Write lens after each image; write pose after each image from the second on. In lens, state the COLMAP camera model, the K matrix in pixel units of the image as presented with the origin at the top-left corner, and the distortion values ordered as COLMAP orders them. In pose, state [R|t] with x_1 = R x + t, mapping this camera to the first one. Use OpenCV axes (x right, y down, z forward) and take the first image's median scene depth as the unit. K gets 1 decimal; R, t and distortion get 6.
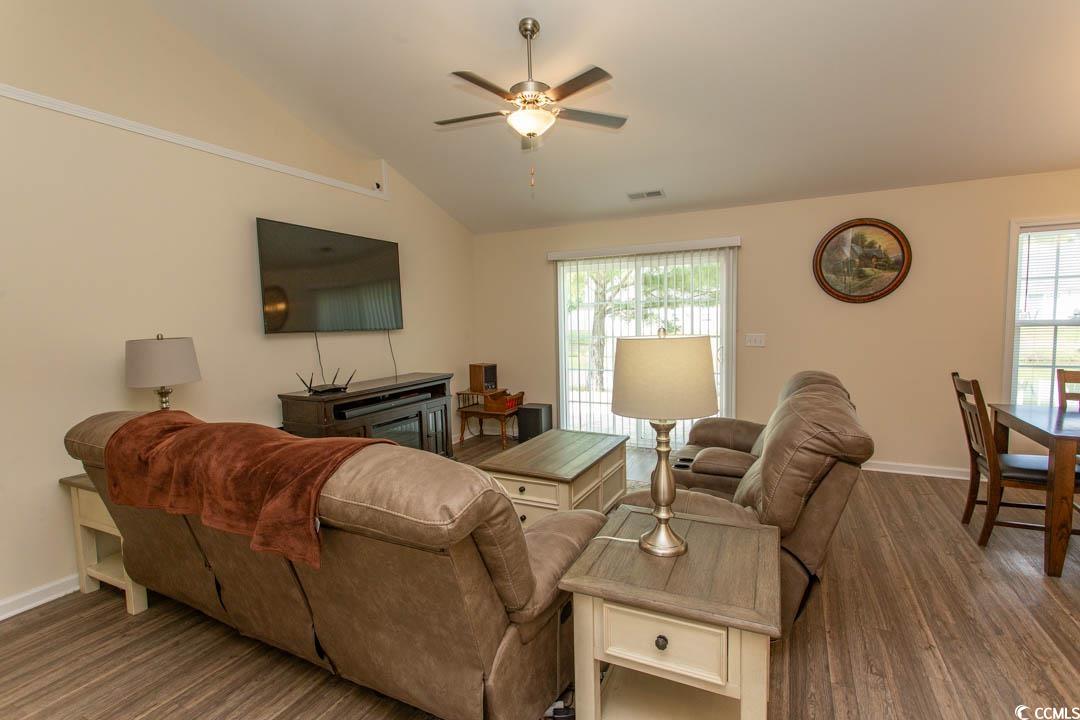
lens RADIAL K [[511.5, 0, 534.8], [0, 511.5, 356.9], [0, 0, 1]] dist [0.002129, 0.000782]
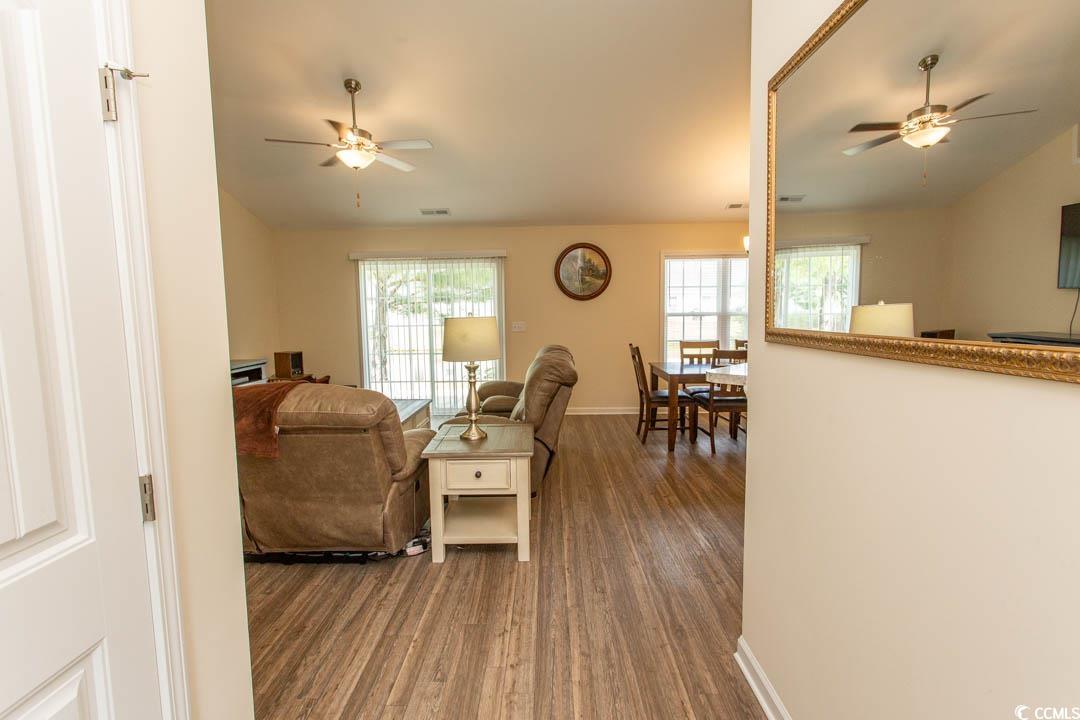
lens RADIAL K [[511.5, 0, 534.8], [0, 511.5, 356.9], [0, 0, 1]] dist [0.002129, 0.000782]
pose [[0.905454, -0.031969, 0.423239, -0.139266], [0.027919, 0.999486, 0.015767, 0.035027], [-0.423525, -0.002460, 0.905881, -0.322757]]
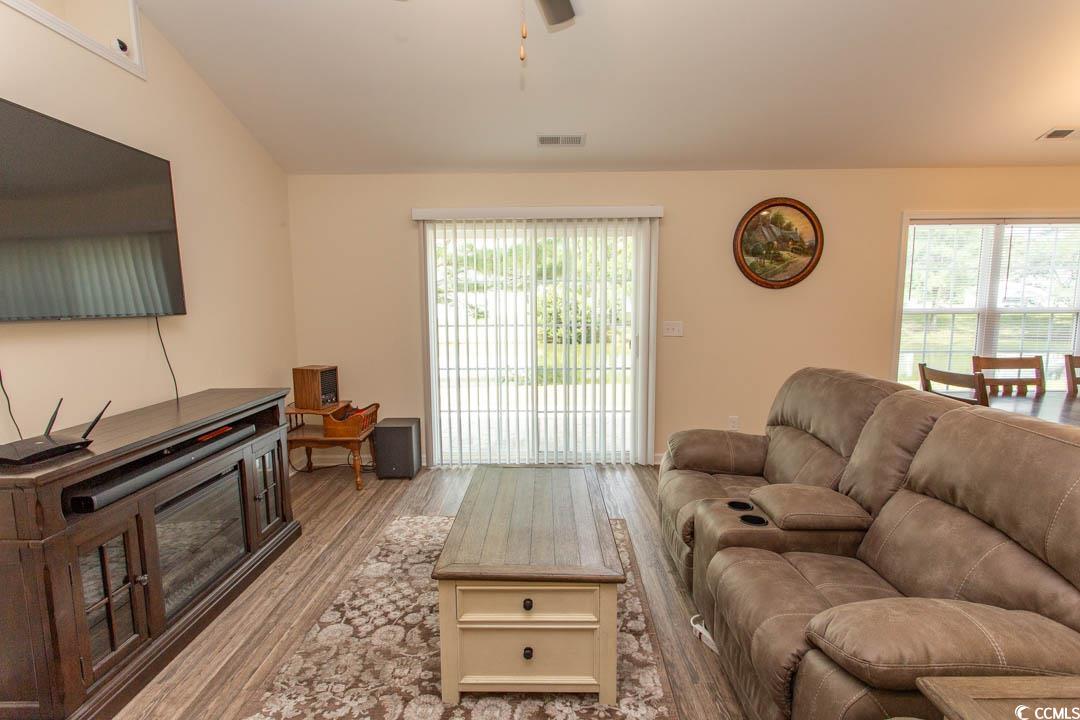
lens RADIAL K [[513.3, 0, 541.9], [0, 513.3, 359.2], [0, 0, 1]] dist [-0.003137, -0.000578]
pose [[0.896526, -0.036305, 0.441500, -0.209278], [0.021176, 0.999009, 0.039150, -0.026031], [-0.442484, -0.025750, 0.896407, 0.415761]]
